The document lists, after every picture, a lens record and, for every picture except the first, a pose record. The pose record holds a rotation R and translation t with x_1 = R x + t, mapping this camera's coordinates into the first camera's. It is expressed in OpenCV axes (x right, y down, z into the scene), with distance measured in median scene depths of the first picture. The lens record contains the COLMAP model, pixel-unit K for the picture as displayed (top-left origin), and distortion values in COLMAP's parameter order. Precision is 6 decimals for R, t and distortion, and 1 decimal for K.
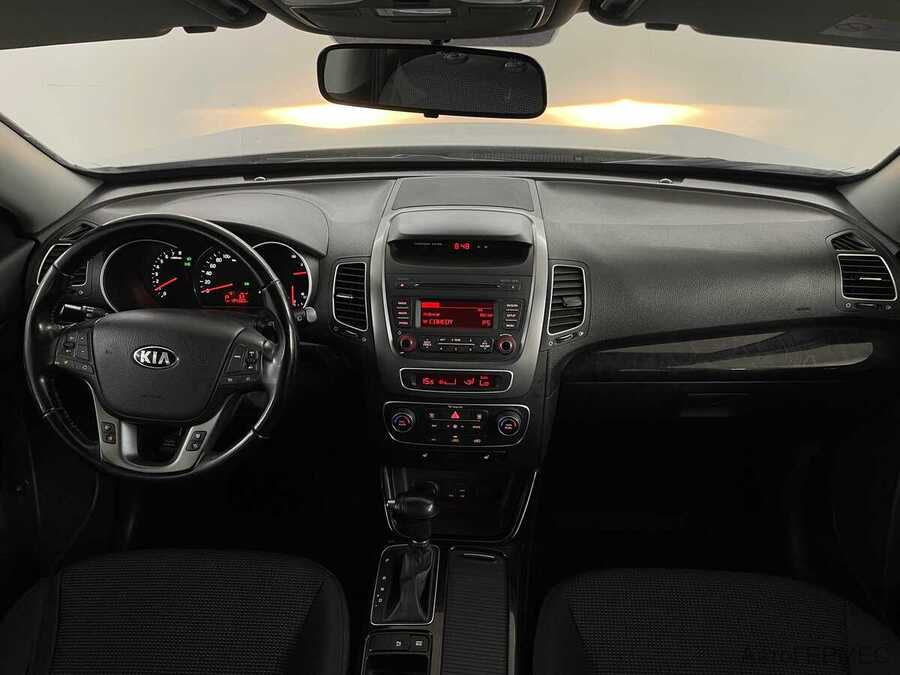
lens RADIAL K [[678.6, 0, 447.6], [0, 678.6, 339.4], [0, 0, 1]] dist [0.039058, -0.011067]
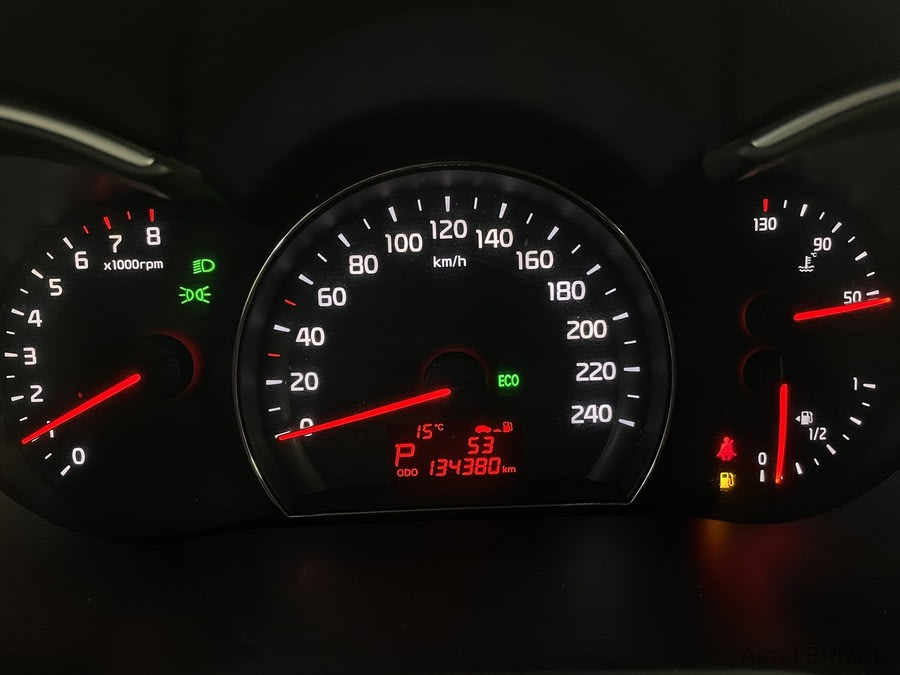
lens RADIAL K [[678.6, 0, 452.5], [0, 678.6, 335.9], [0, 0, 1]] dist [0.039058, -0.011067]
pose [[0.997891, -0.052789, 0.037768, -0.317838], [0.053650, 0.998314, -0.022150, -0.090786], [-0.036535, 0.024130, 0.999041, 0.808579]]
